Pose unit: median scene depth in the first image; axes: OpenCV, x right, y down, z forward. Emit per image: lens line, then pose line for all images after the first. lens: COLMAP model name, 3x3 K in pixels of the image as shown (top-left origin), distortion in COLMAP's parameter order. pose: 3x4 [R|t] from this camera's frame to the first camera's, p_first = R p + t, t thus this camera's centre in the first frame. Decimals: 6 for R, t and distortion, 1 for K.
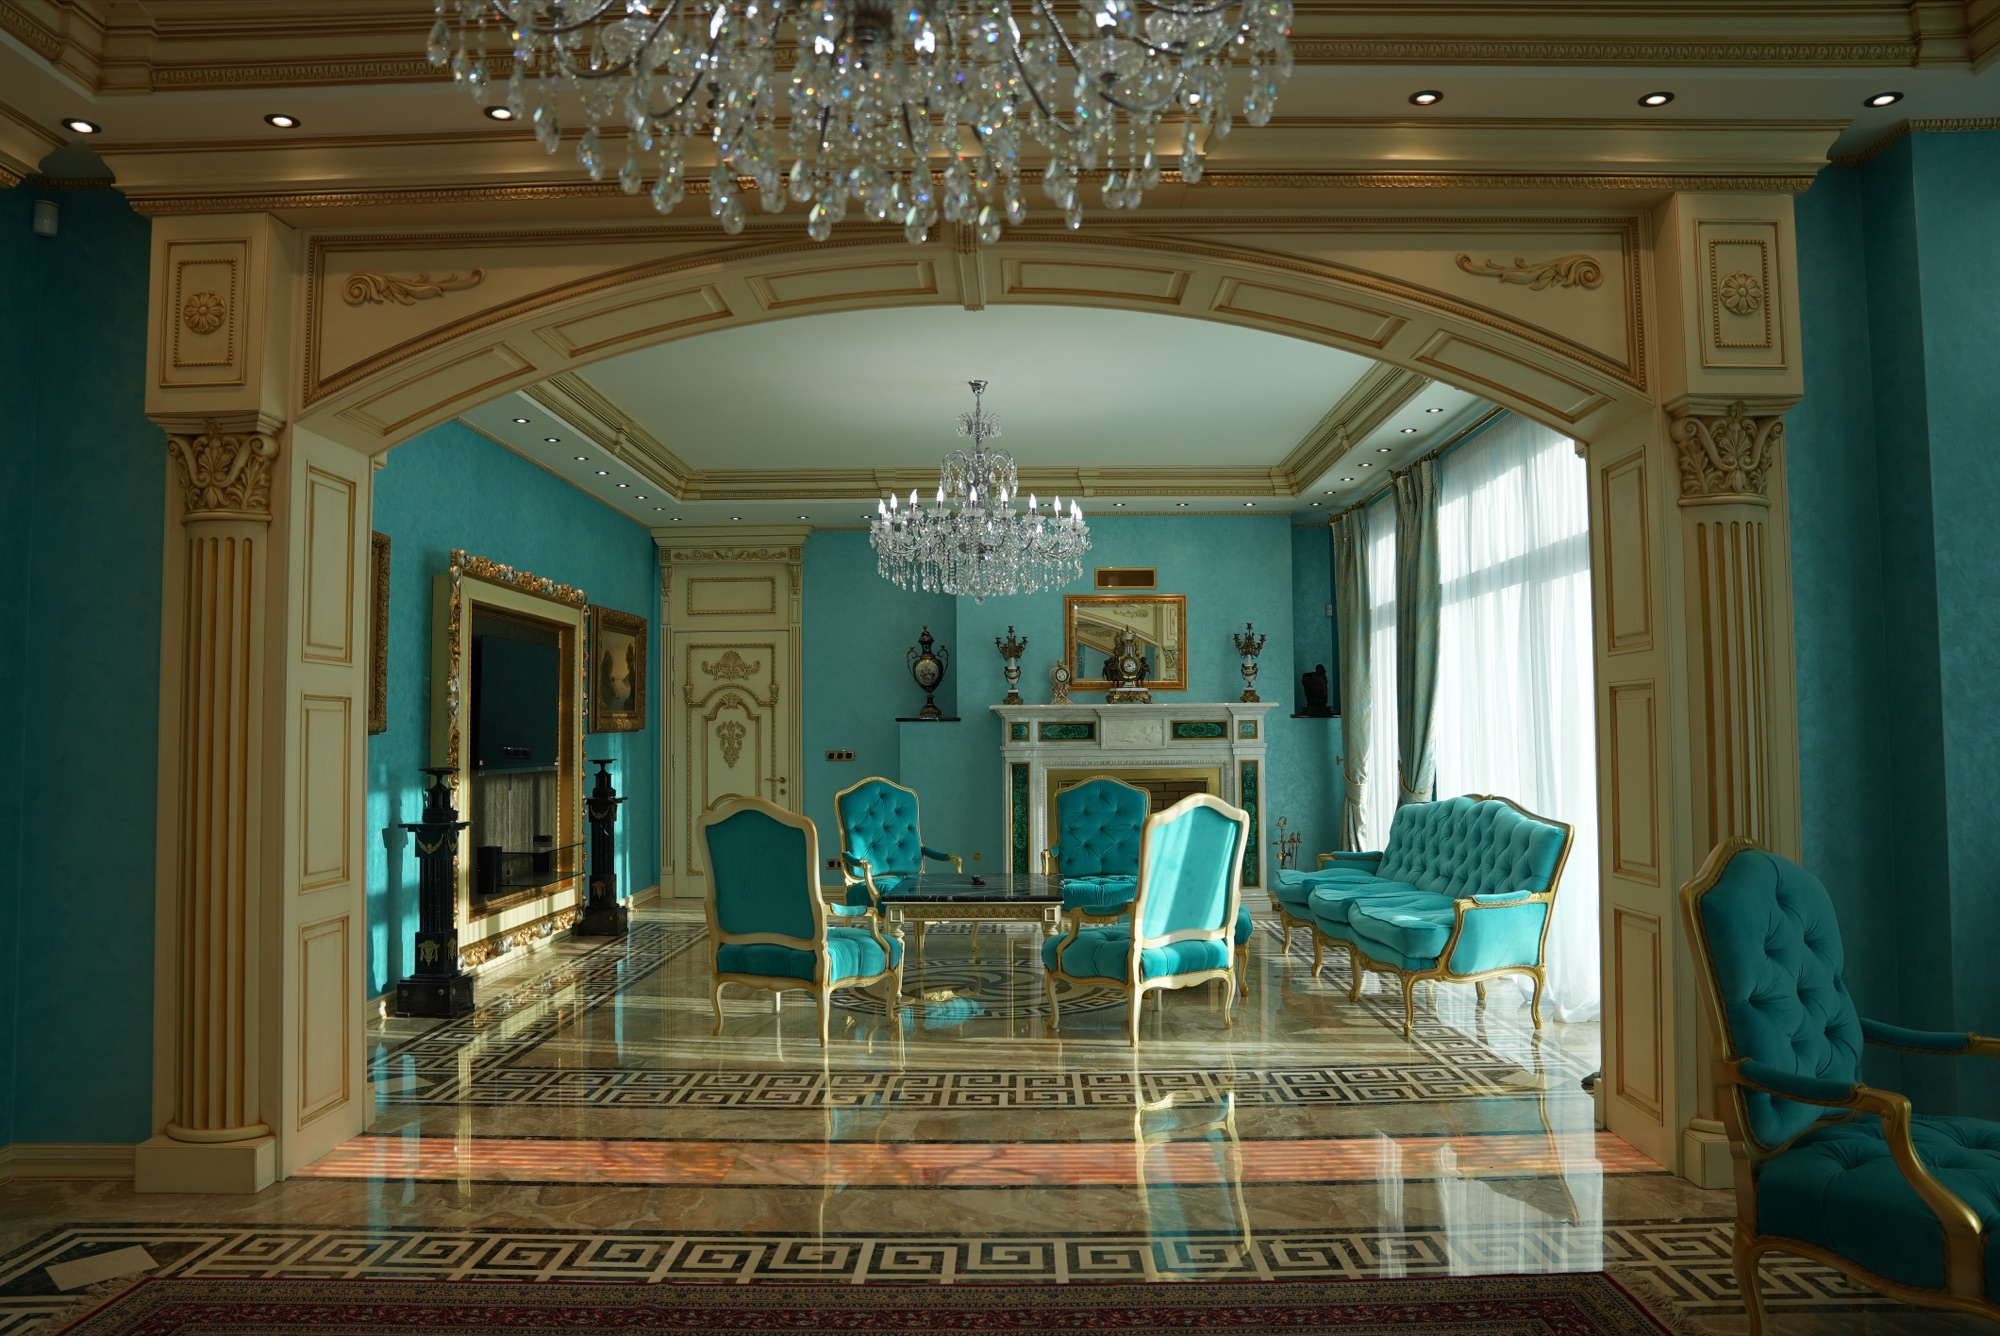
lens RADIAL K [[1385.1, 0, 1000.0], [0, 1385.1, 668.0], [0, 0, 1]] dist [-0.072496, 0.001631]
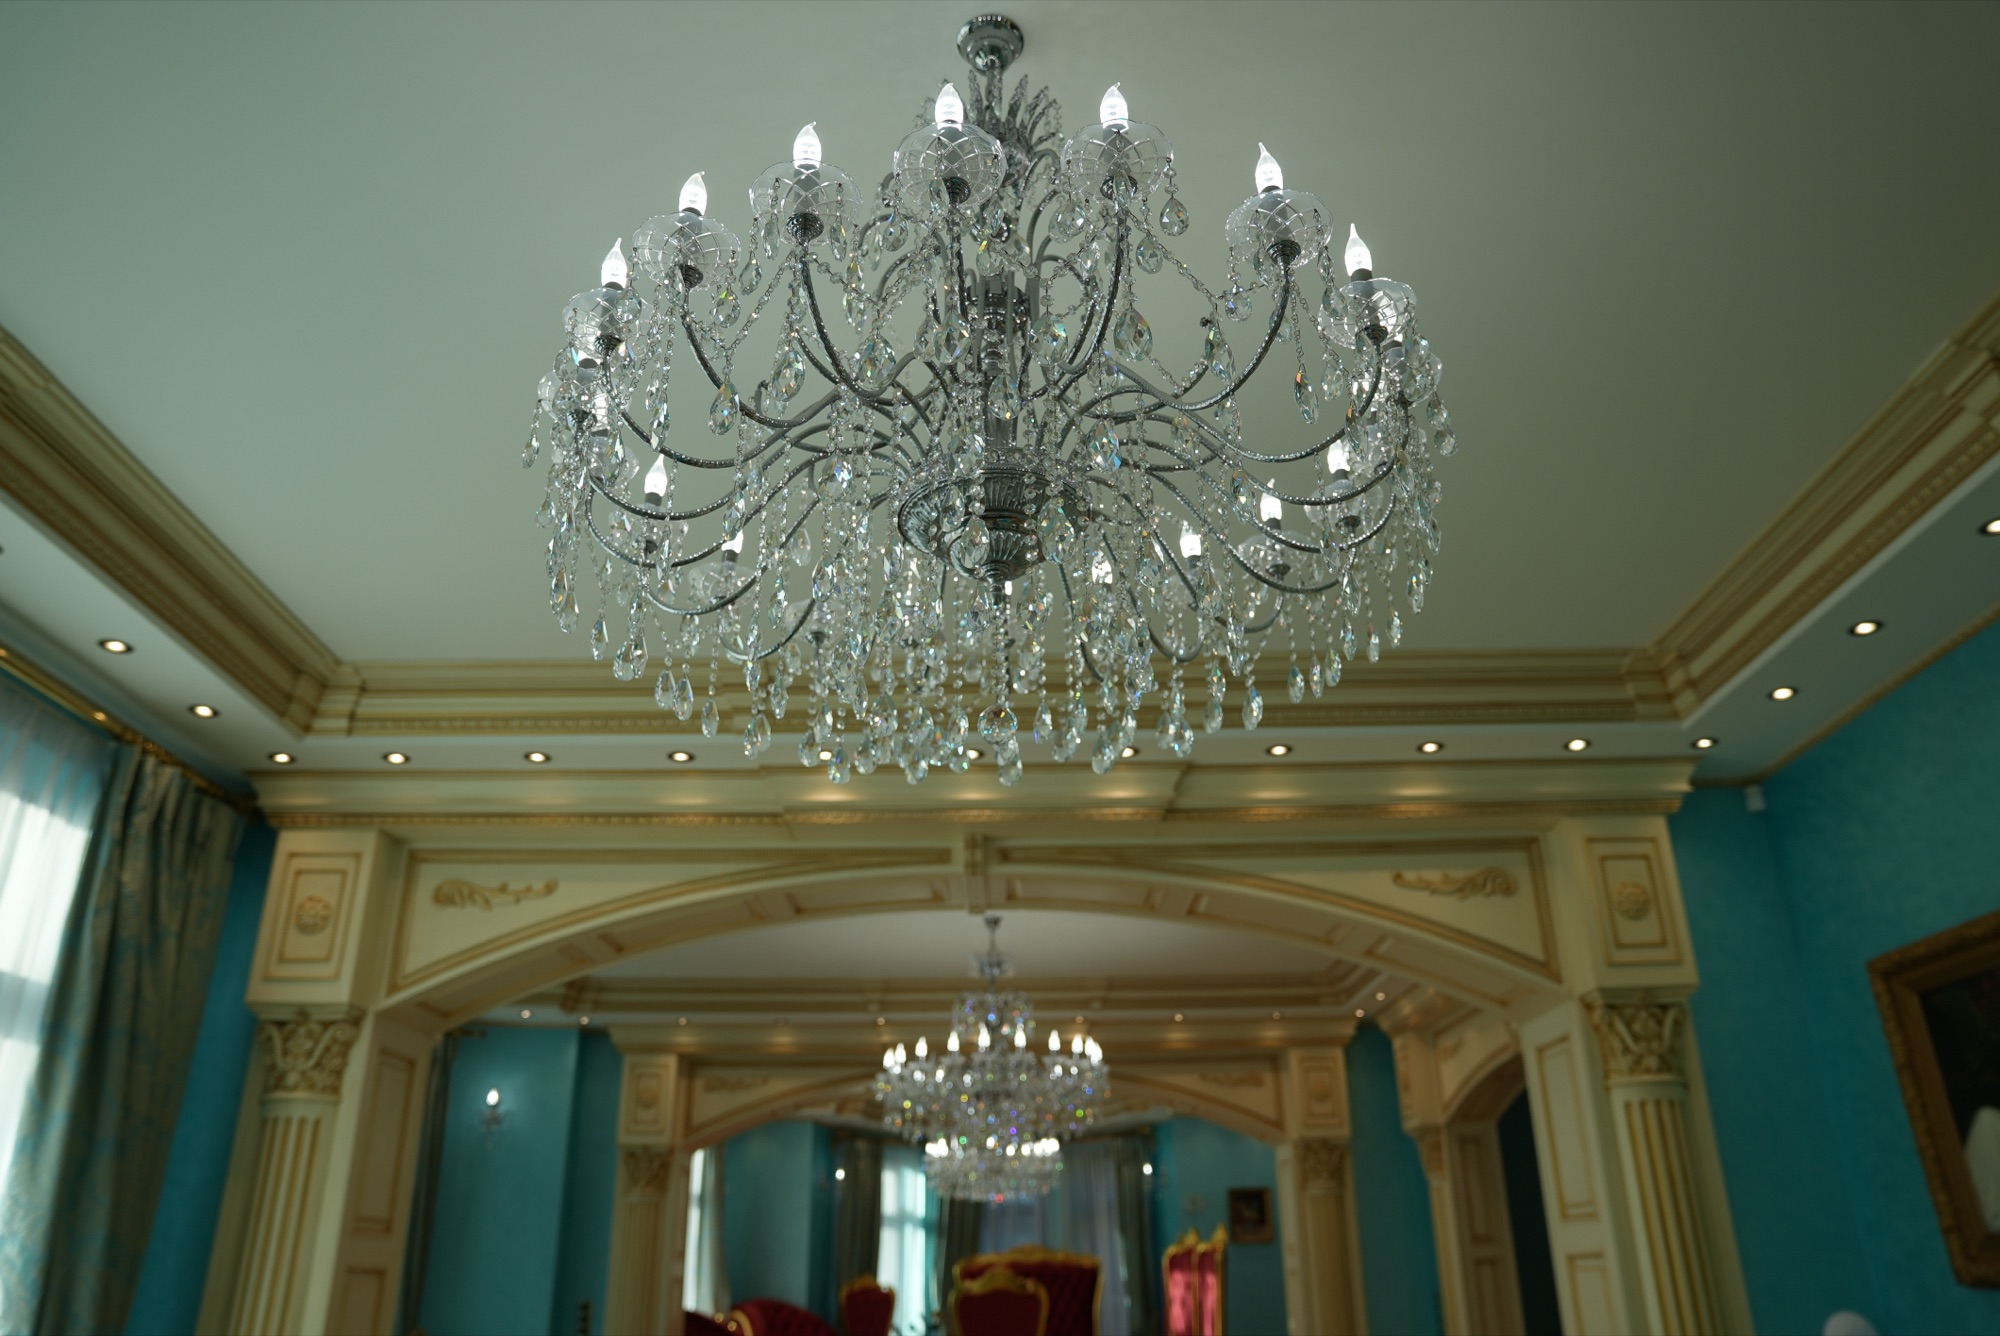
lens RADIAL K [[1385.1, 0, 1000.0], [0, 1385.1, 668.0], [0, 0, 1]] dist [-0.072496, 0.001631]
pose [[0.999983, -0.005667, -0.001521, 0.000767], [0.004624, 0.920738, -0.390155, -0.003812], [0.003611, 0.390141, 0.920748, -0.170468]]
